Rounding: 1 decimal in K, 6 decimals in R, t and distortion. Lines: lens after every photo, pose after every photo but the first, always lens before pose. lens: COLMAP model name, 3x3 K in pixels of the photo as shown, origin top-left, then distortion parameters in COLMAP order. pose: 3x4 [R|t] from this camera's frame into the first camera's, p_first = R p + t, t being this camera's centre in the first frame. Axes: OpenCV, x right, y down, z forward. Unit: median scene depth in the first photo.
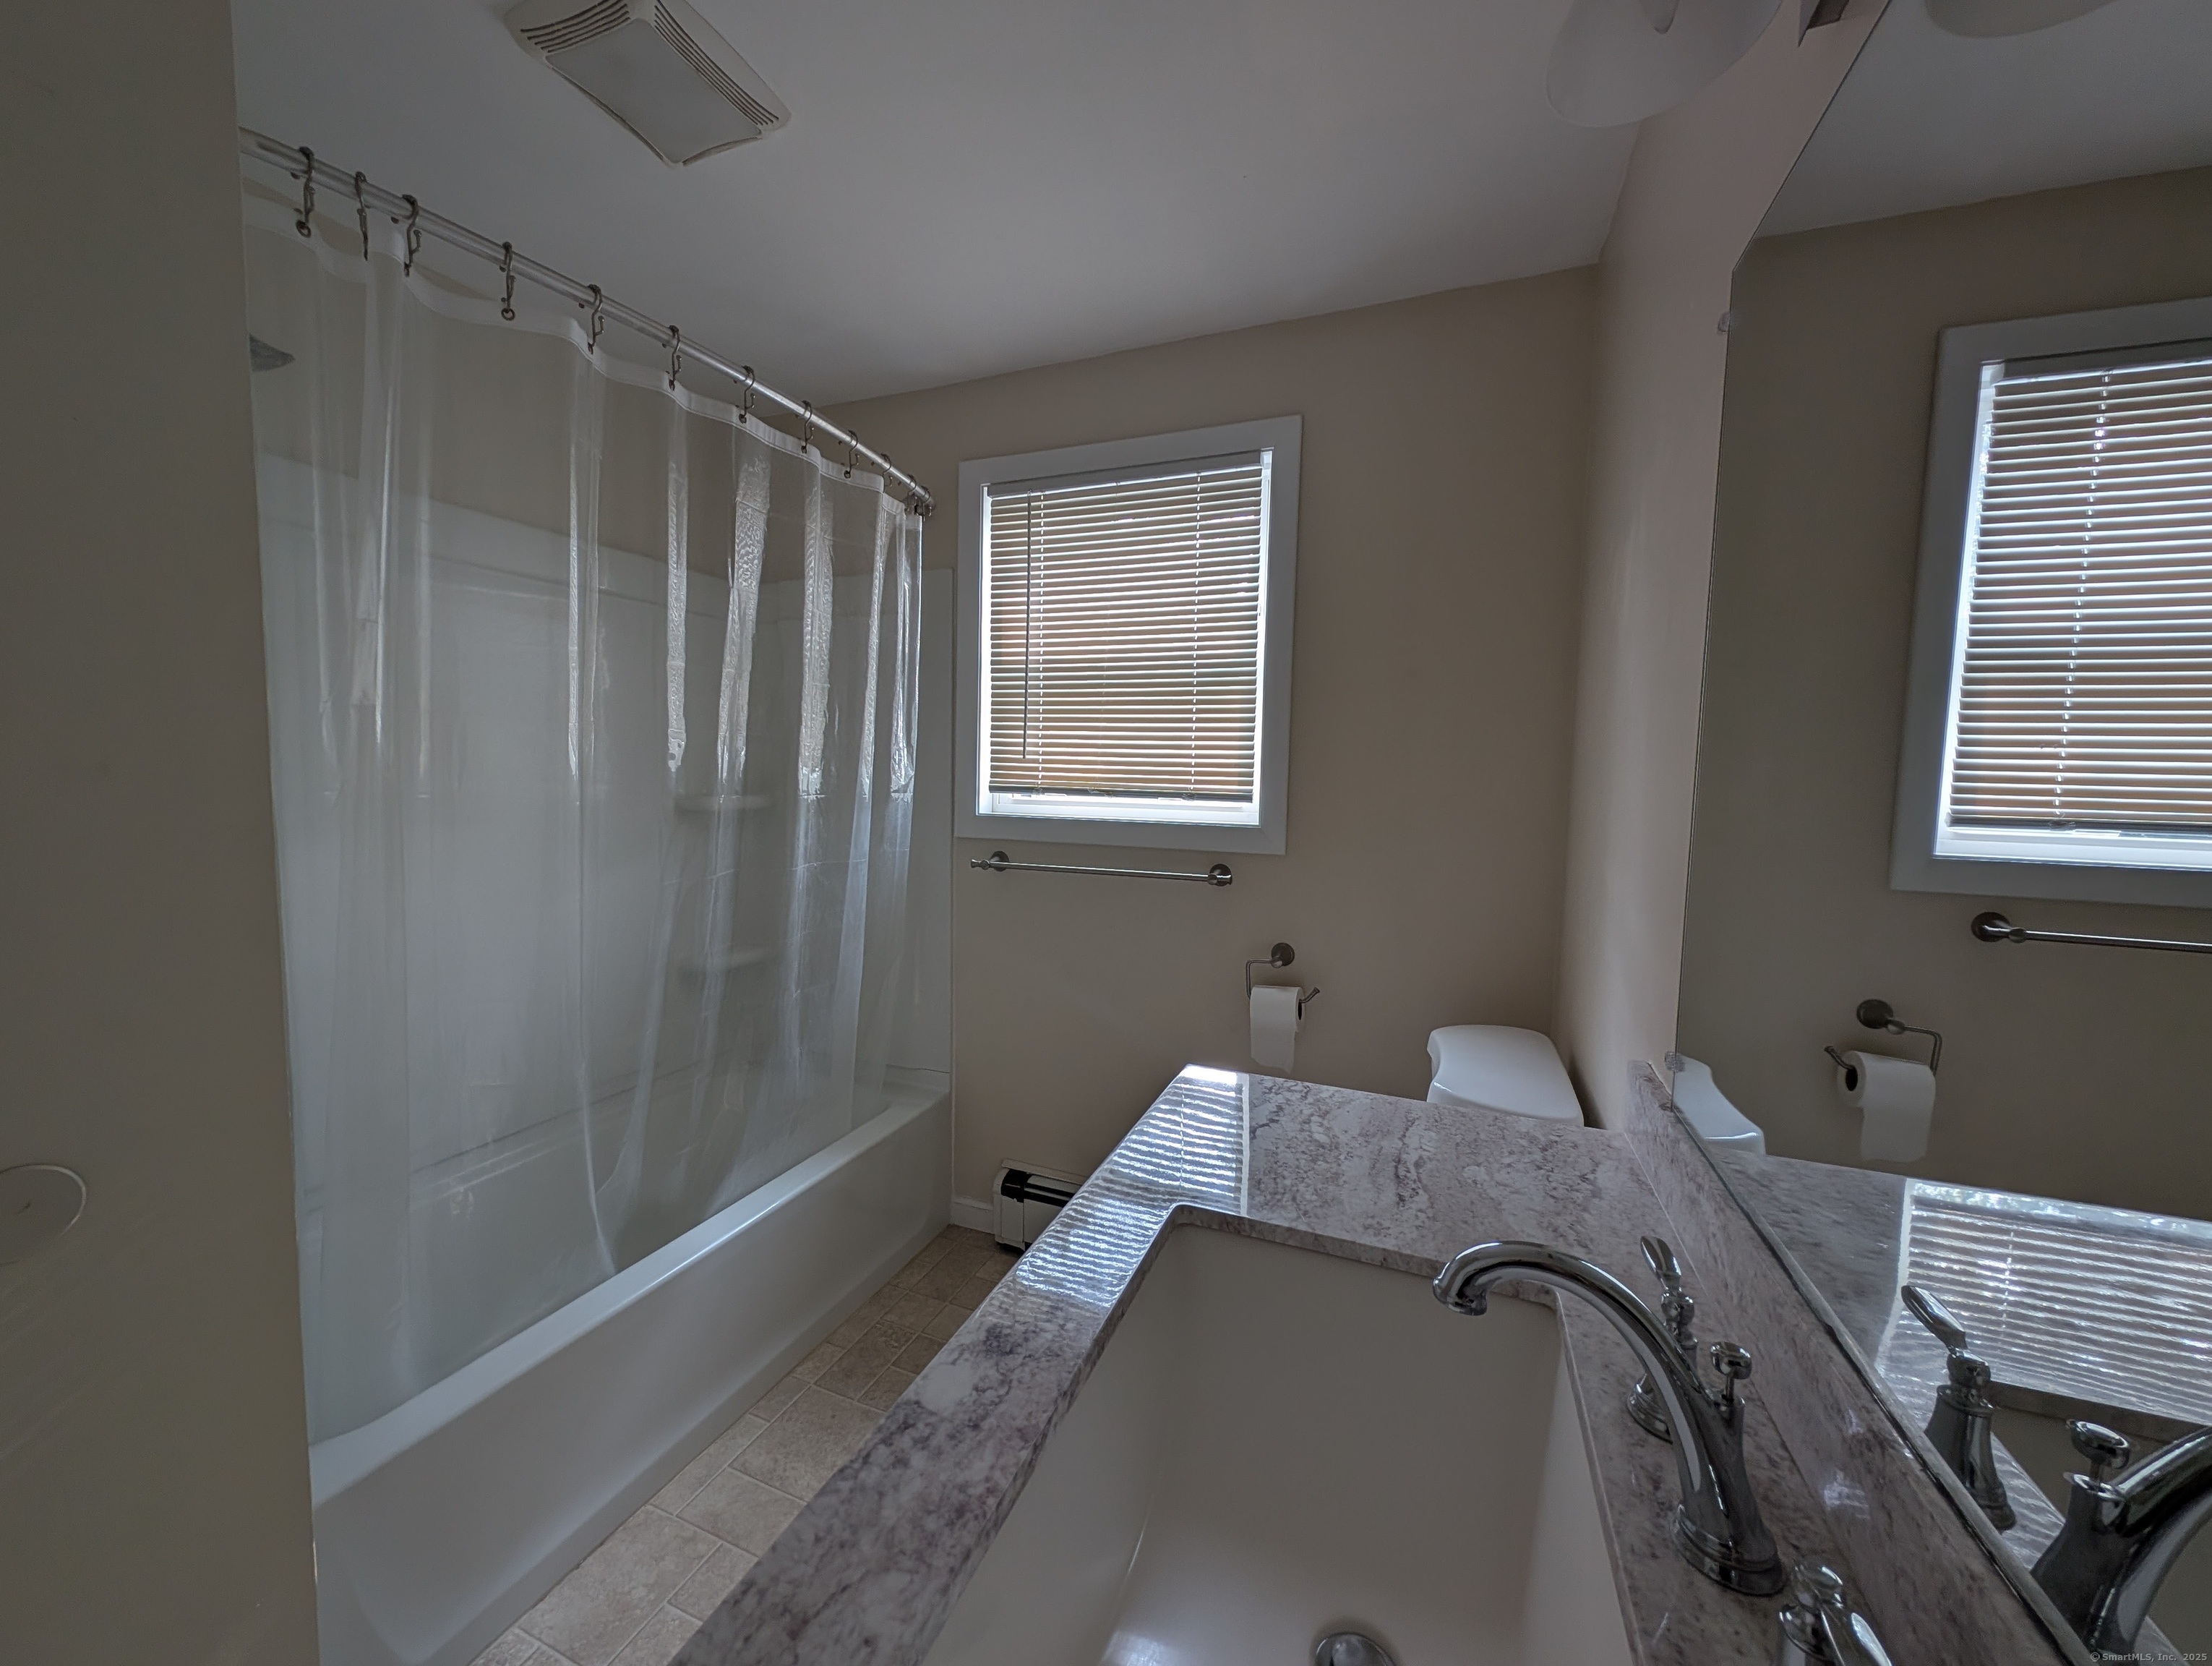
lens RADIAL K [[850.0, 0, 1109.4], [0, 850.0, 835.9], [0, 0, 1]] dist [0.011697, -0.001541]
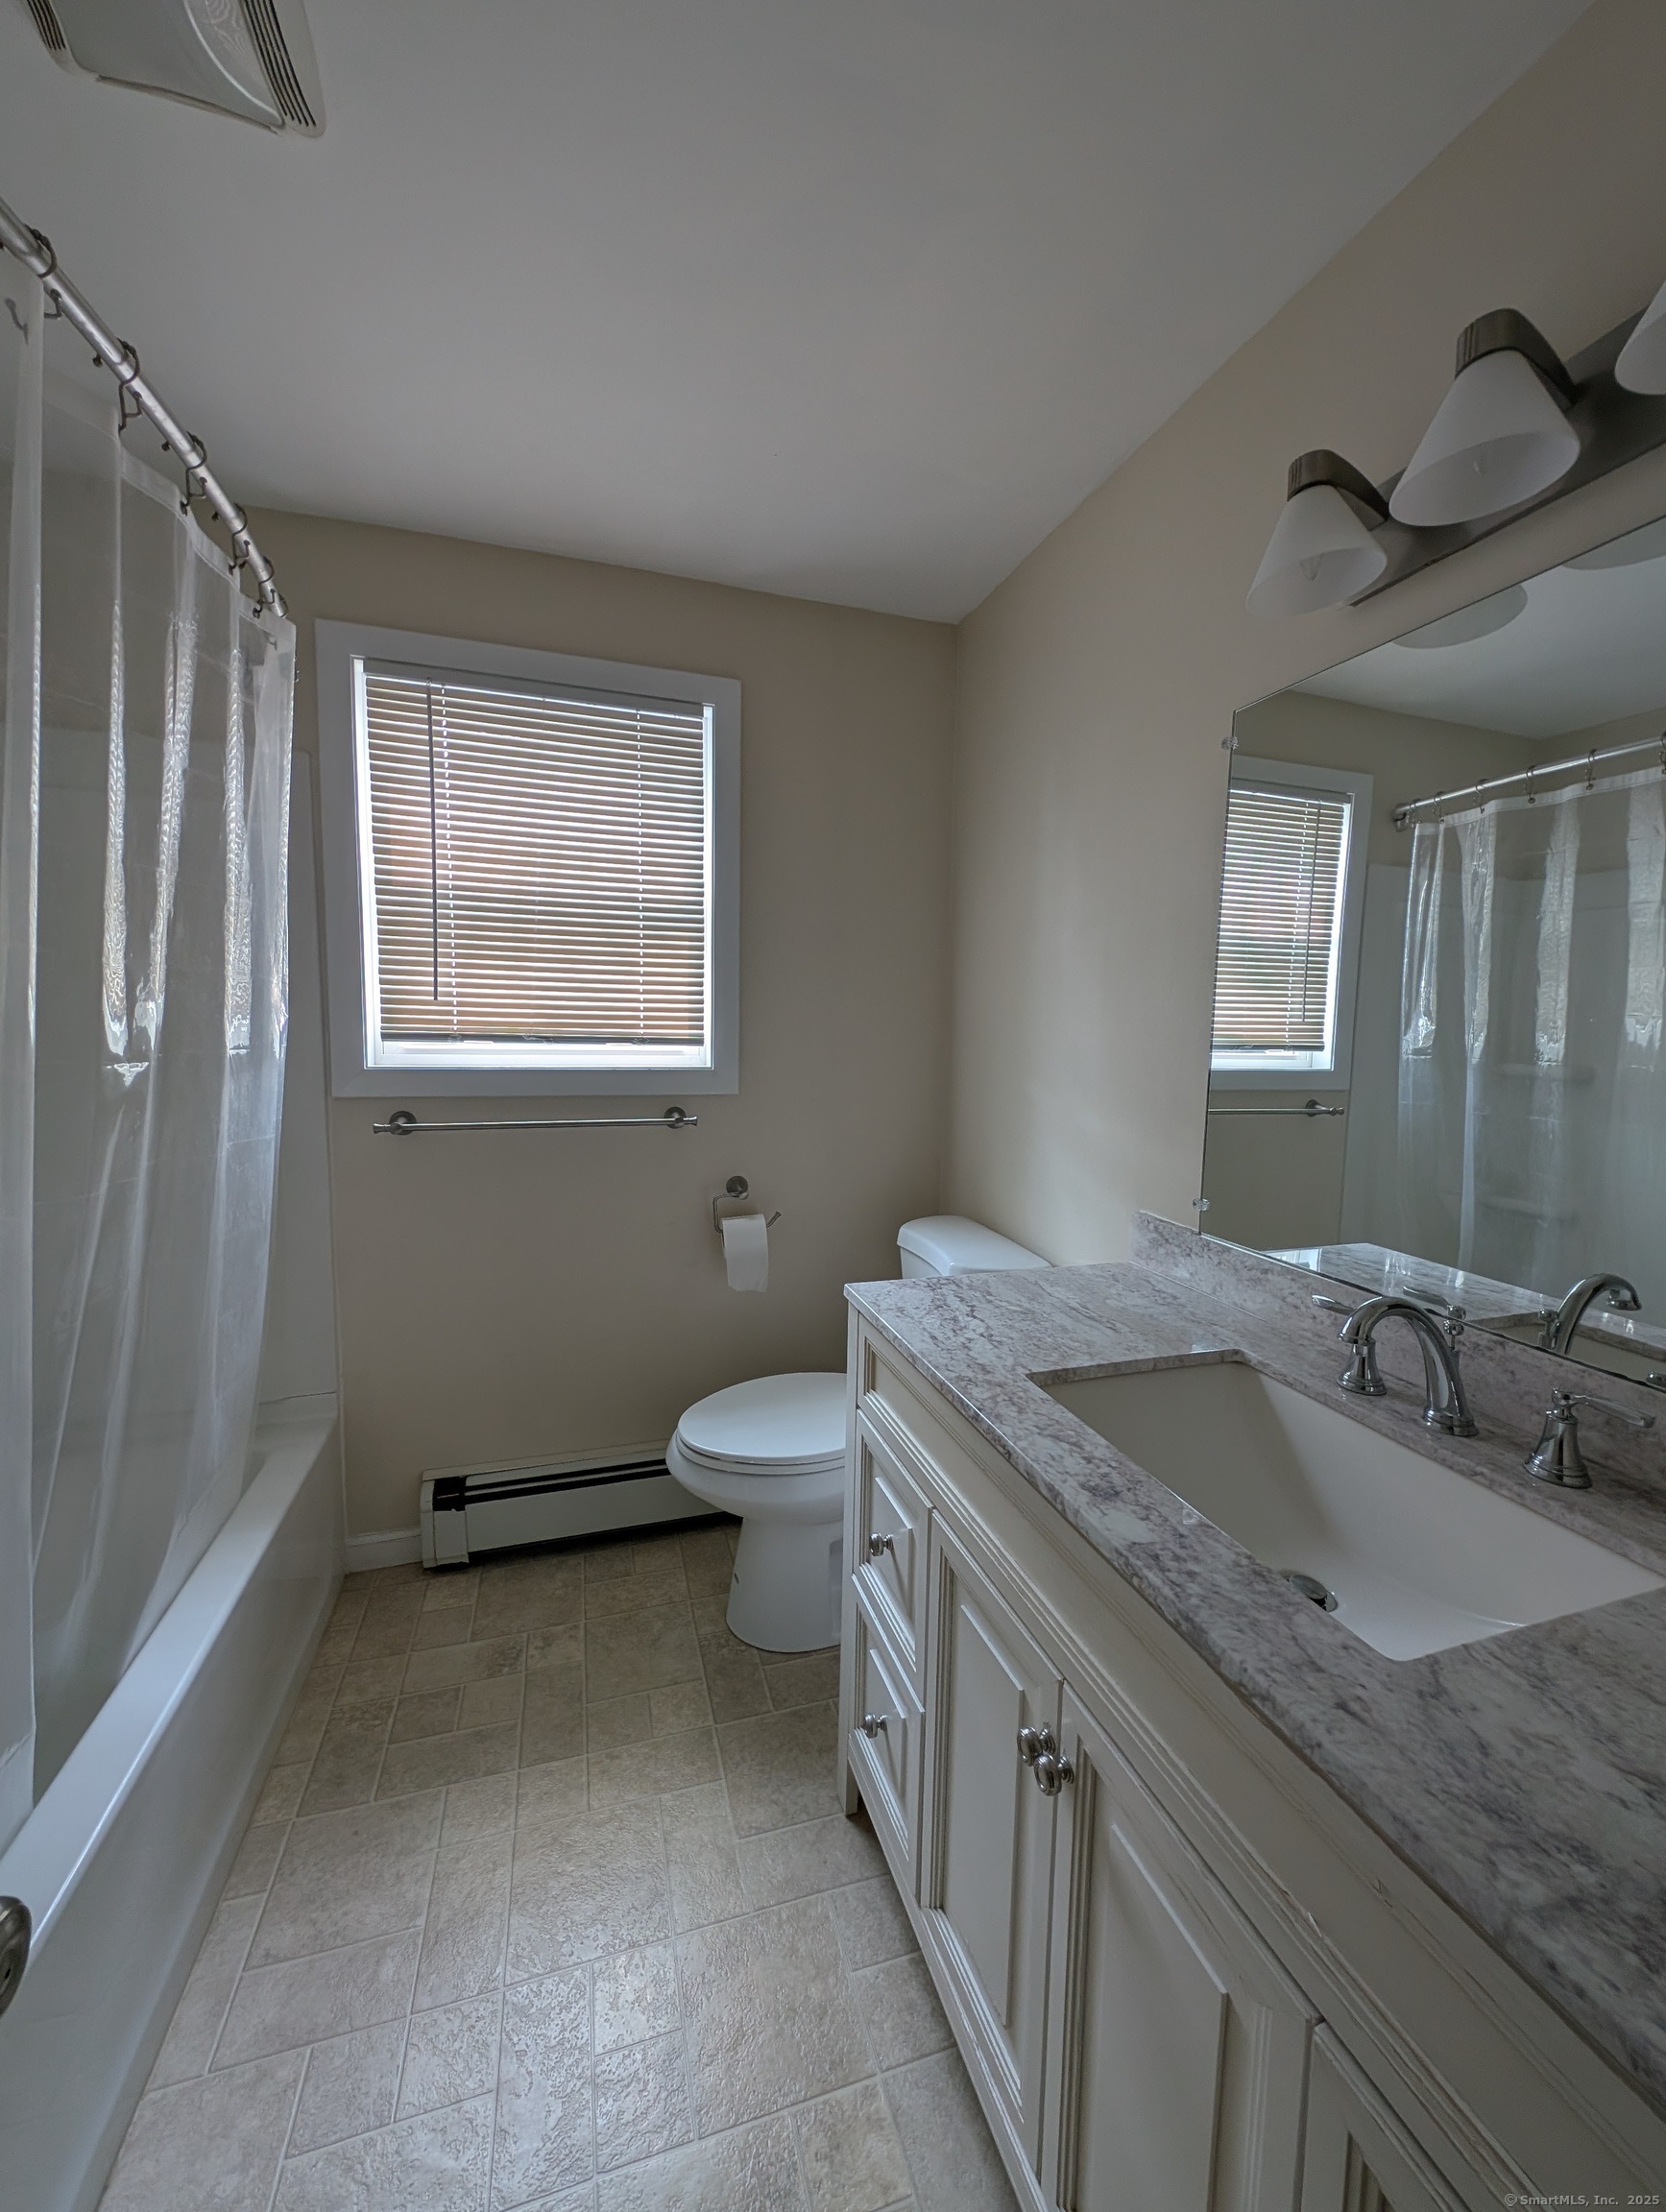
lens RADIAL K [[850.0, 0, 833.7], [0, 850.0, 1103.6], [0, 0, 1]] dist [0.011697, -0.001541]
pose [[0.758445, -0.070324, 0.647932, -0.389307], [0.044187, 0.997422, 0.056534, -0.020446], [-0.650238, -0.014248, 0.759597, 0.101850]]
